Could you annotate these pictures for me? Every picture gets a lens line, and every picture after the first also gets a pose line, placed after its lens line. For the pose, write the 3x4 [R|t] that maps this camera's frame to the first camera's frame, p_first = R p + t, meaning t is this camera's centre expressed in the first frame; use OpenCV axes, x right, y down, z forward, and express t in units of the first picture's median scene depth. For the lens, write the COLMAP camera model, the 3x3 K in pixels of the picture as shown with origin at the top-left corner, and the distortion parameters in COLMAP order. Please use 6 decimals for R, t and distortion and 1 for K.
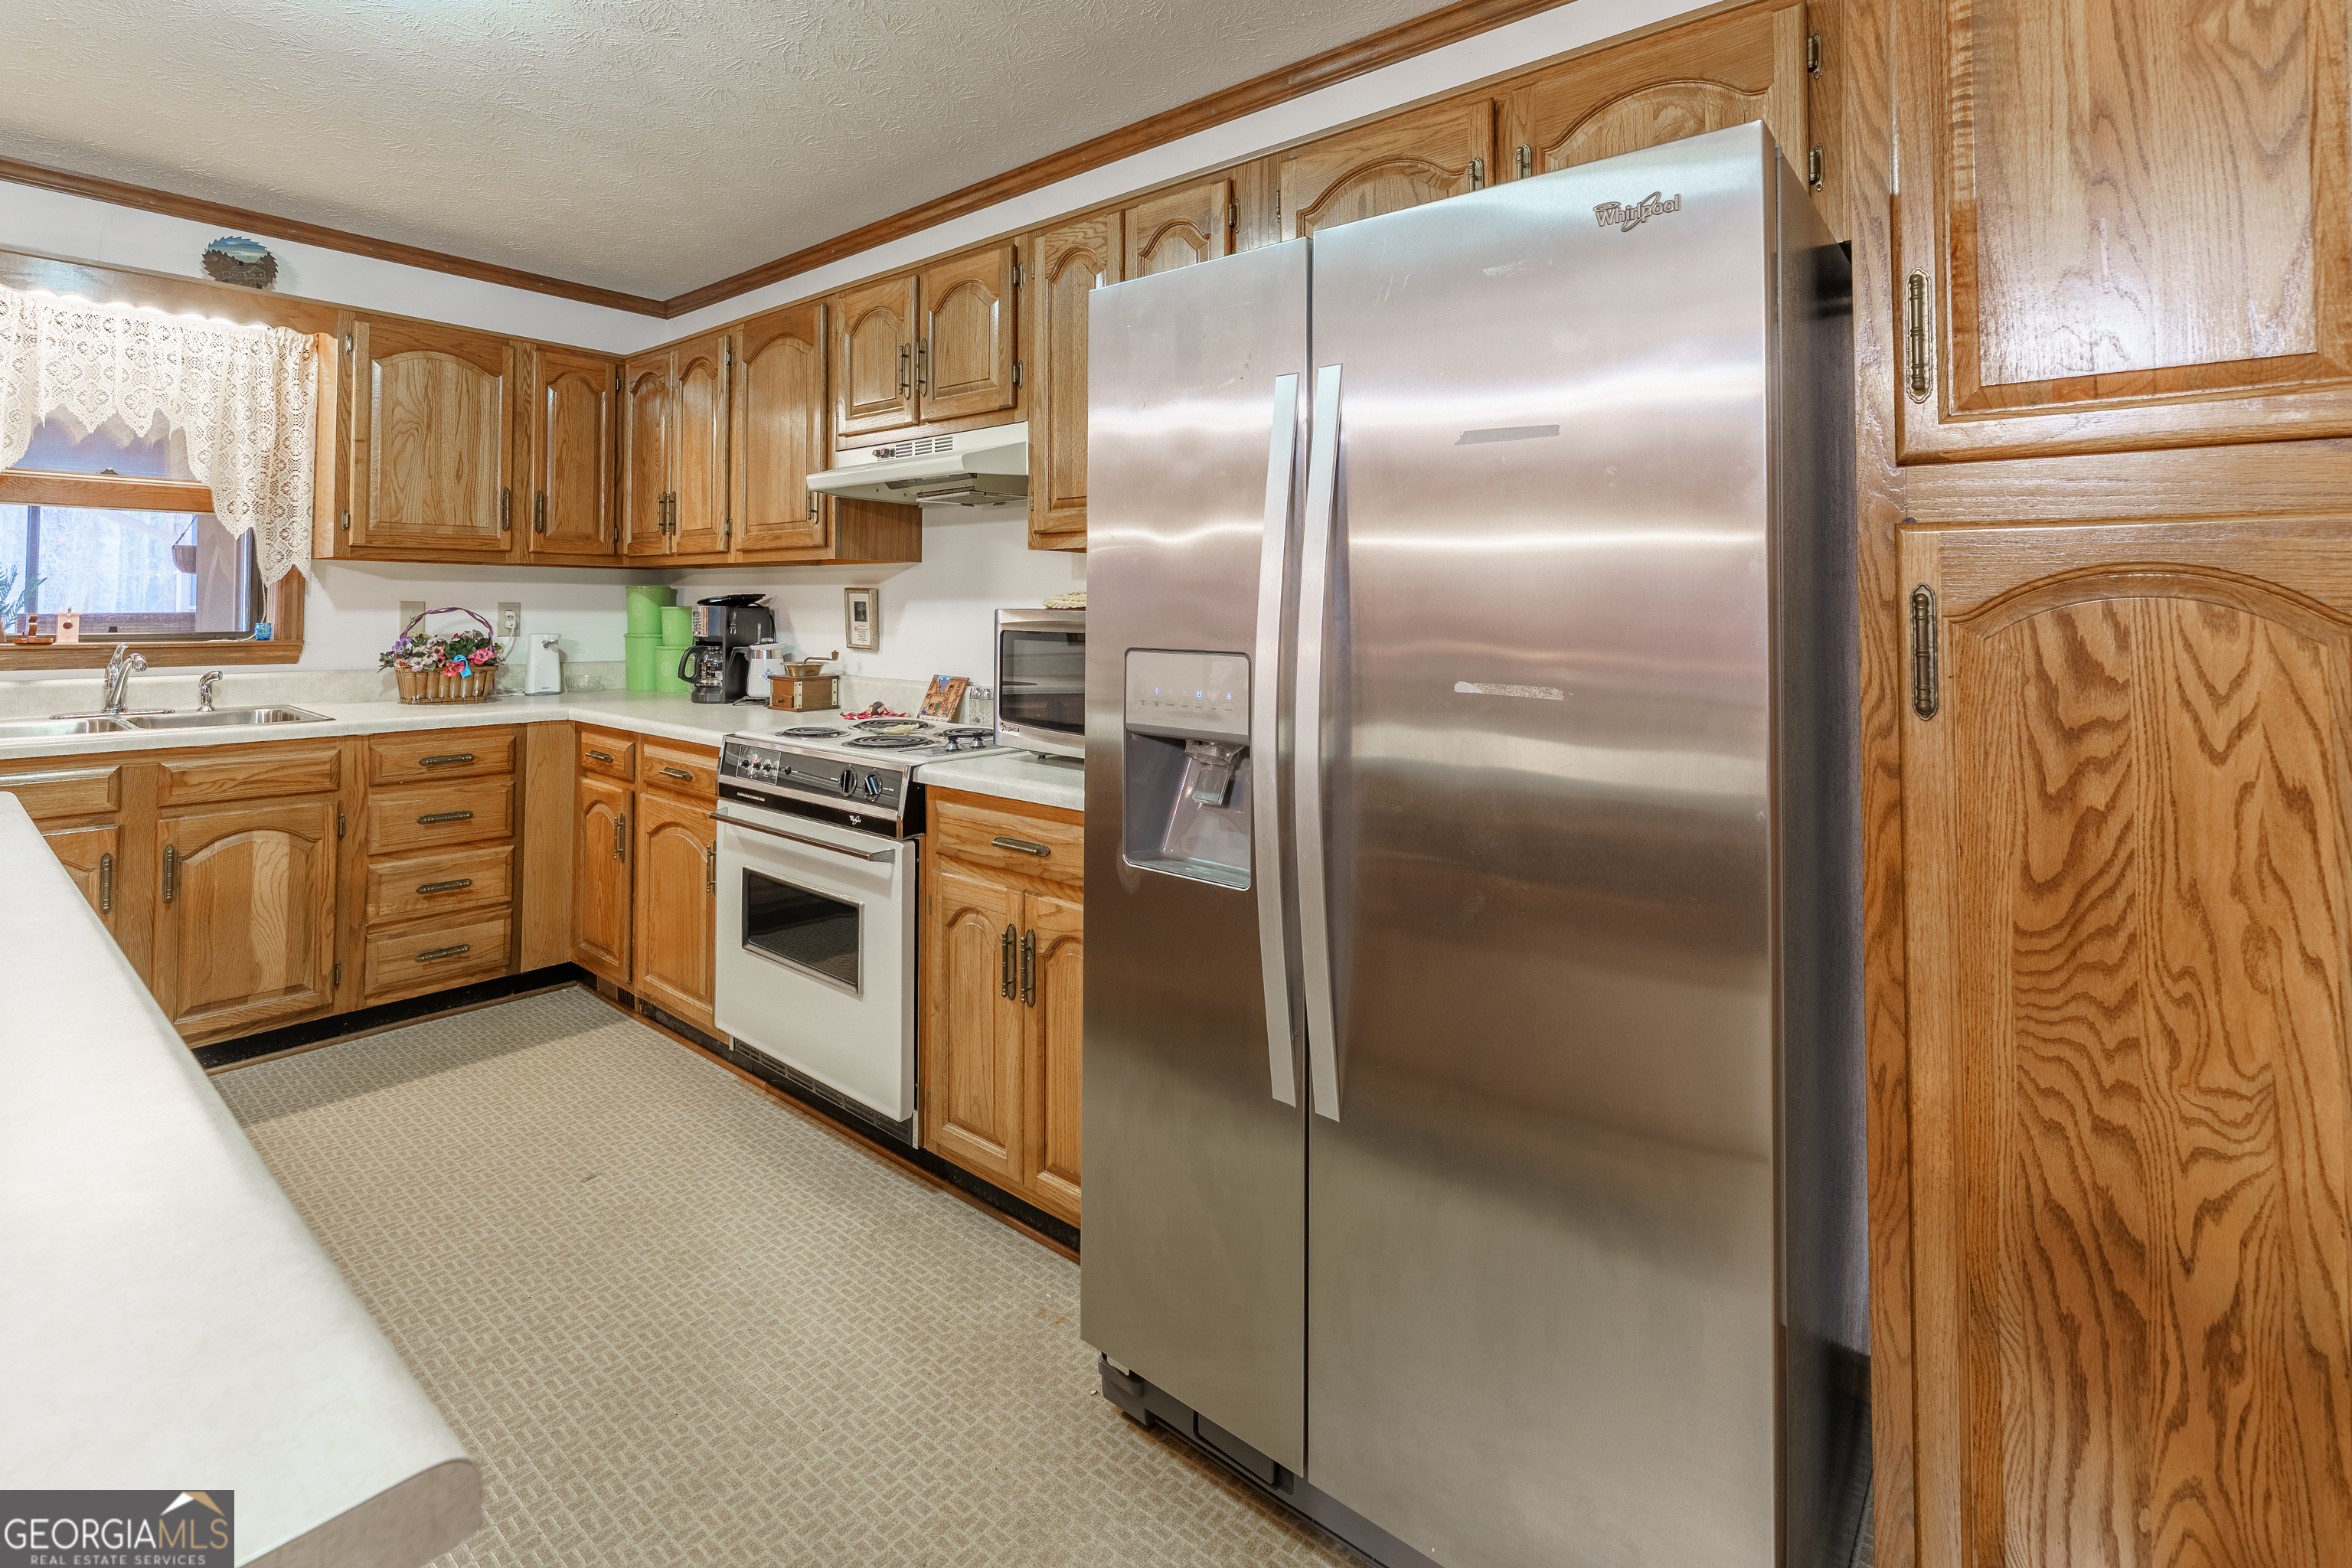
lens RADIAL K [[1074.5, 0, 1082.9], [0, 1074.5, 598.7], [0, 0, 1]] dist [0.001056, -0.000076]
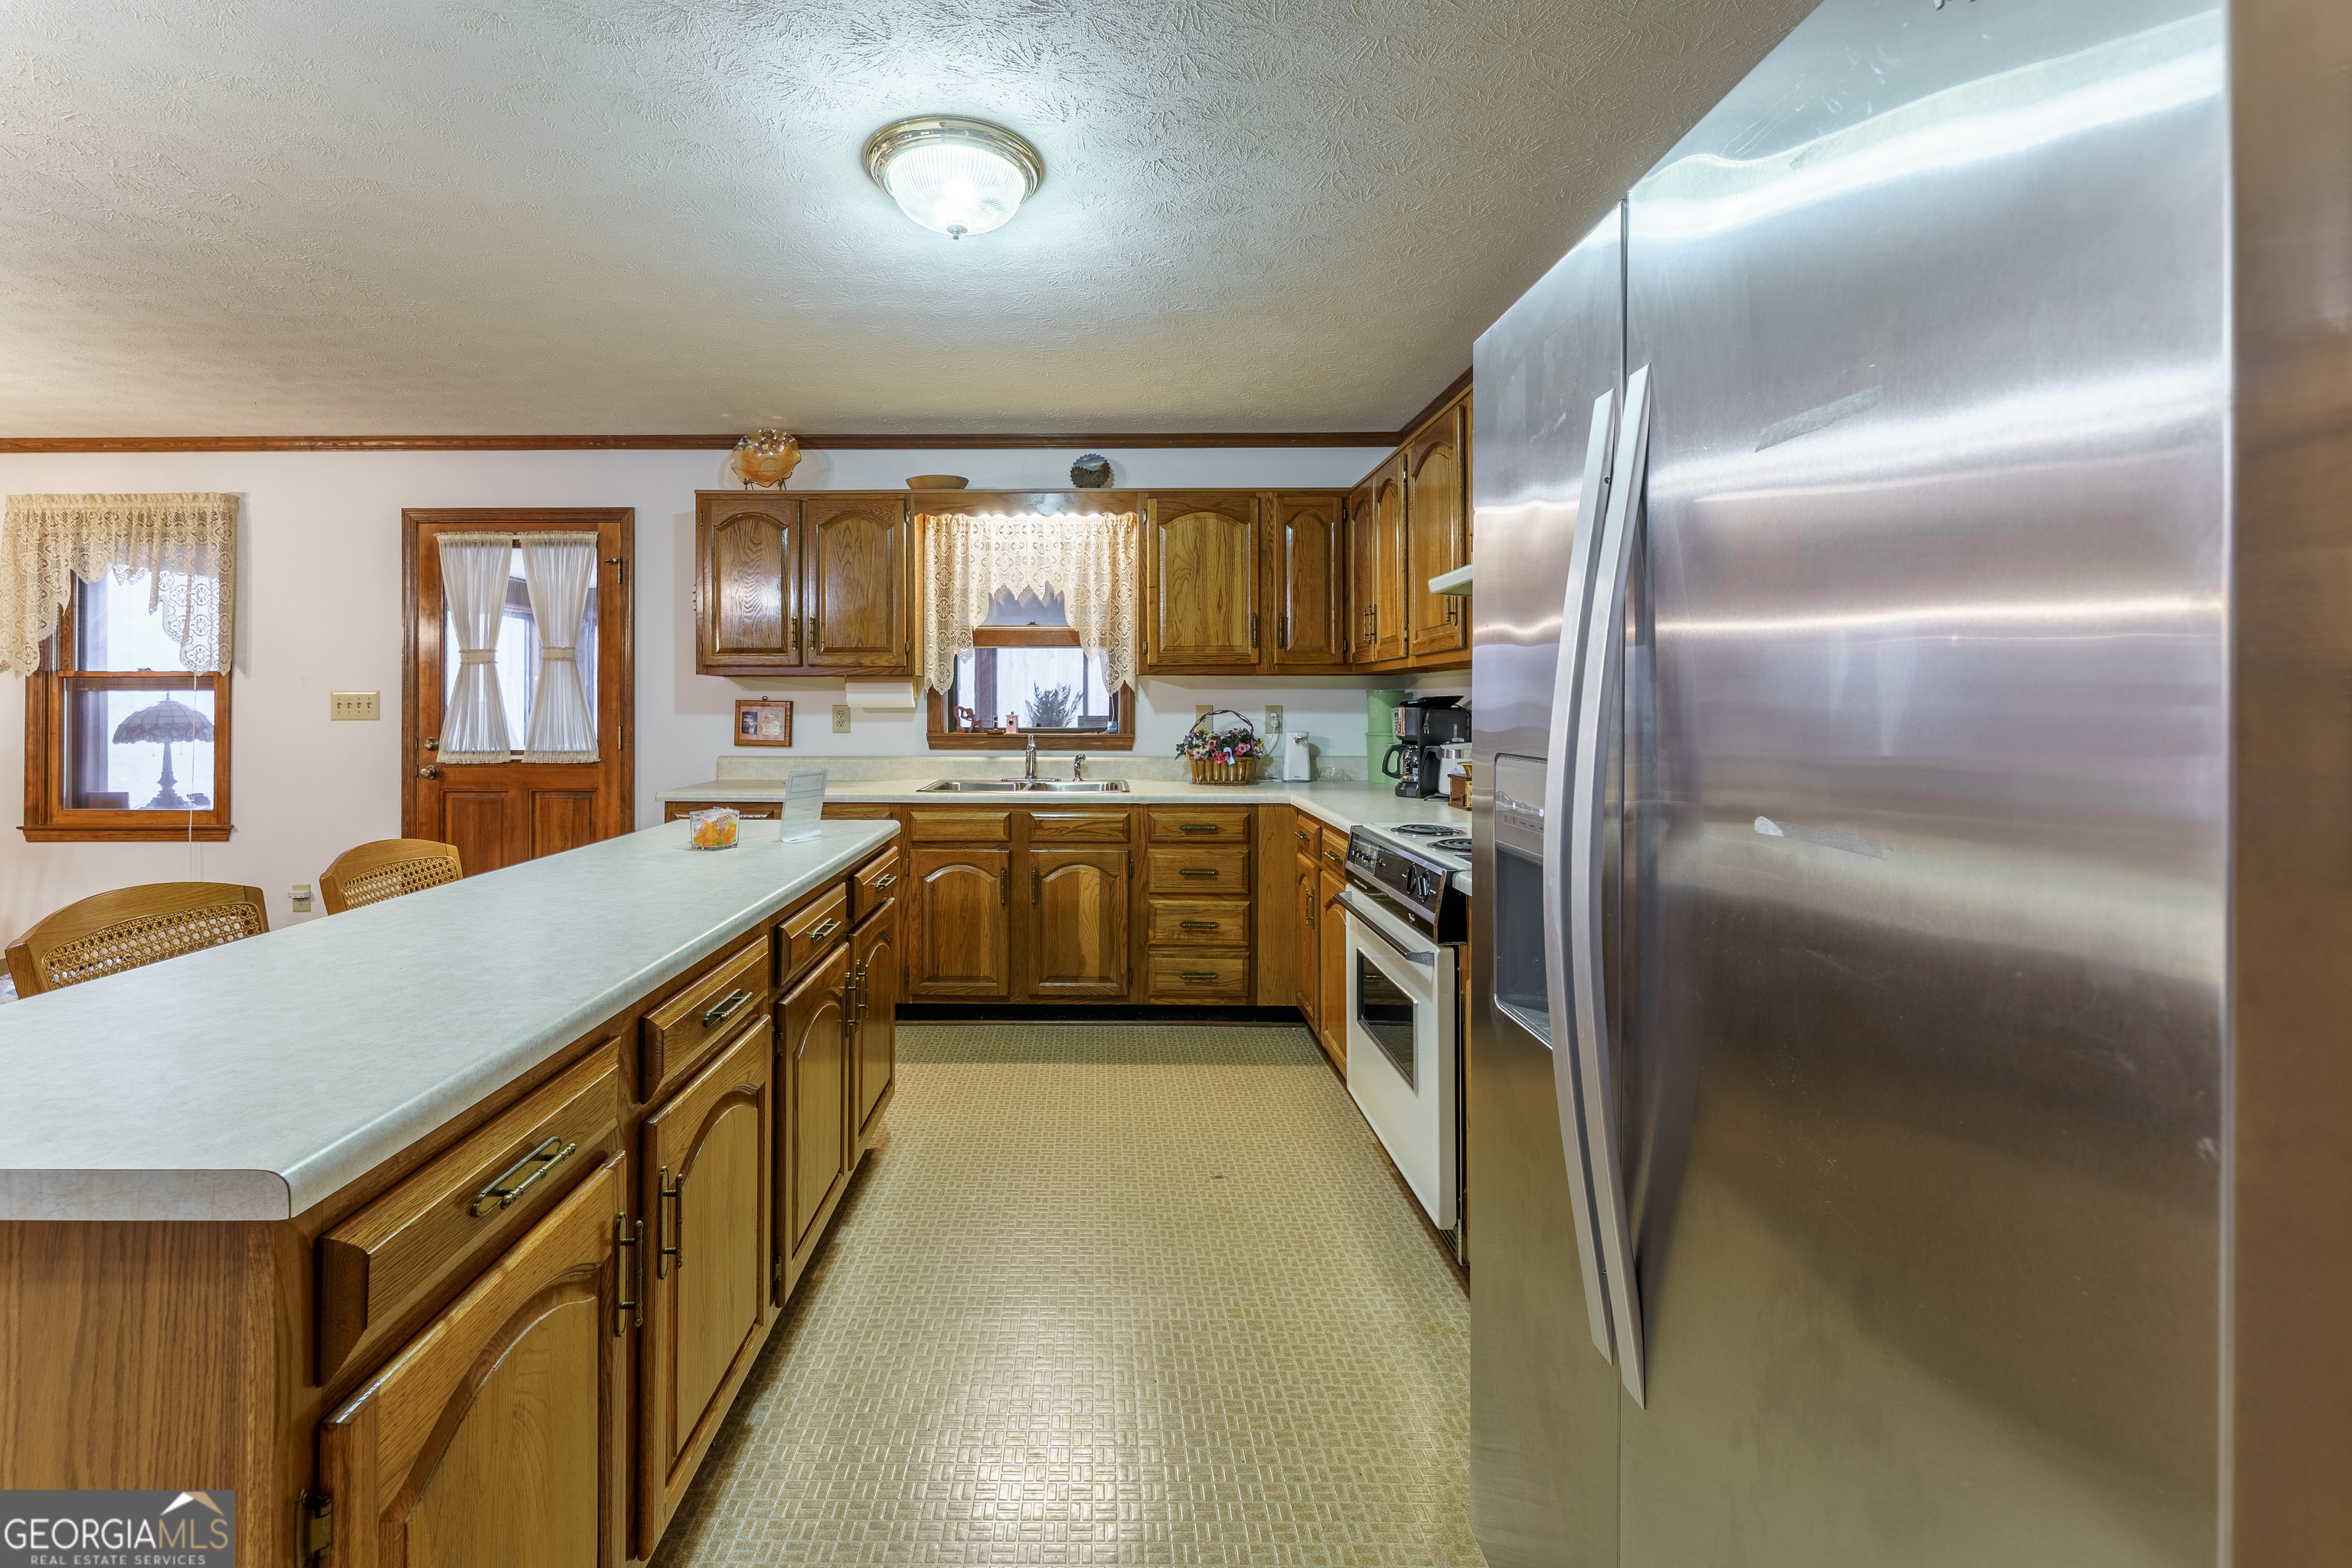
lens RADIAL K [[982.2, 0, 1096.6], [0, 982.2, 720.9], [0, 0, 1]] dist [0.000778, 0.000068]
pose [[0.664967, 0.003188, -0.746866, 0.220631], [0.011249, 0.999835, 0.014283, 0.002979], [0.746788, -0.017900, 0.664821, 0.130967]]
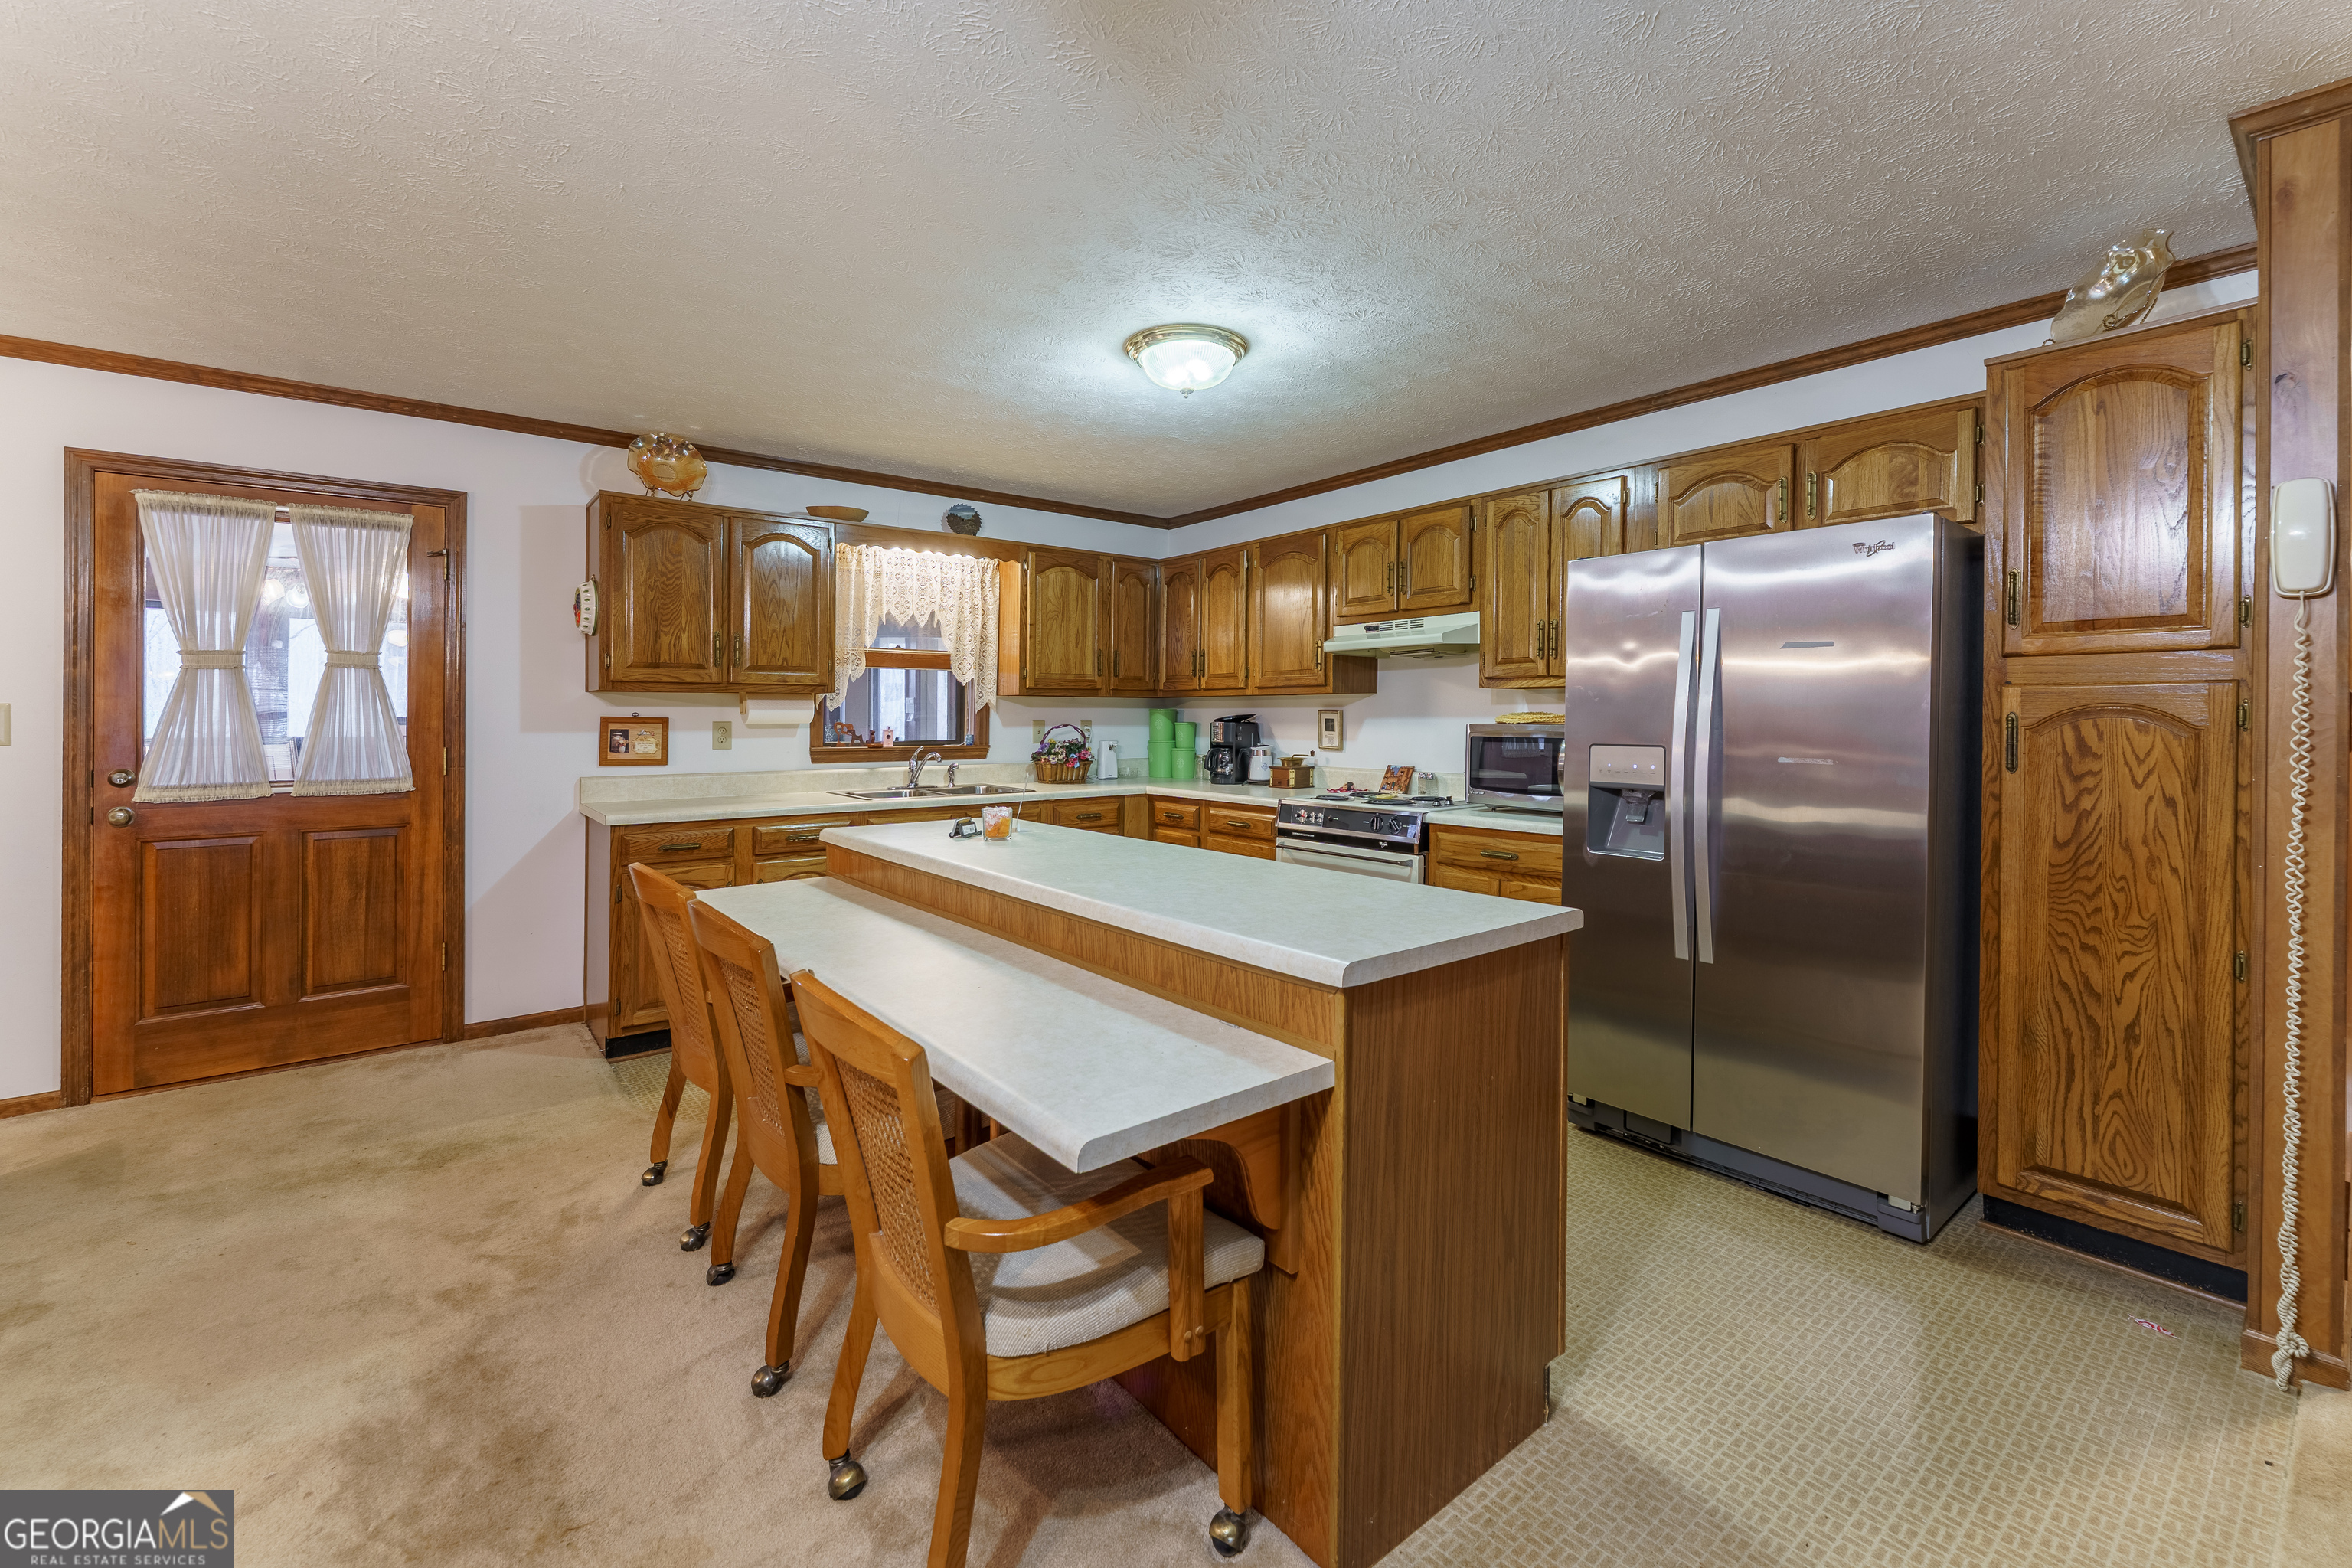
lens RADIAL K [[967.7, 0, 1174.8], [0, 967.7, 756.2], [0, 0, 1]] dist [0.000283, 0.000197]
pose [[0.986558, -0.002581, -0.163390, -0.227355], [0.010455, 0.998824, 0.047350, -0.013316], [0.163076, -0.048422, 0.985425, -0.478391]]
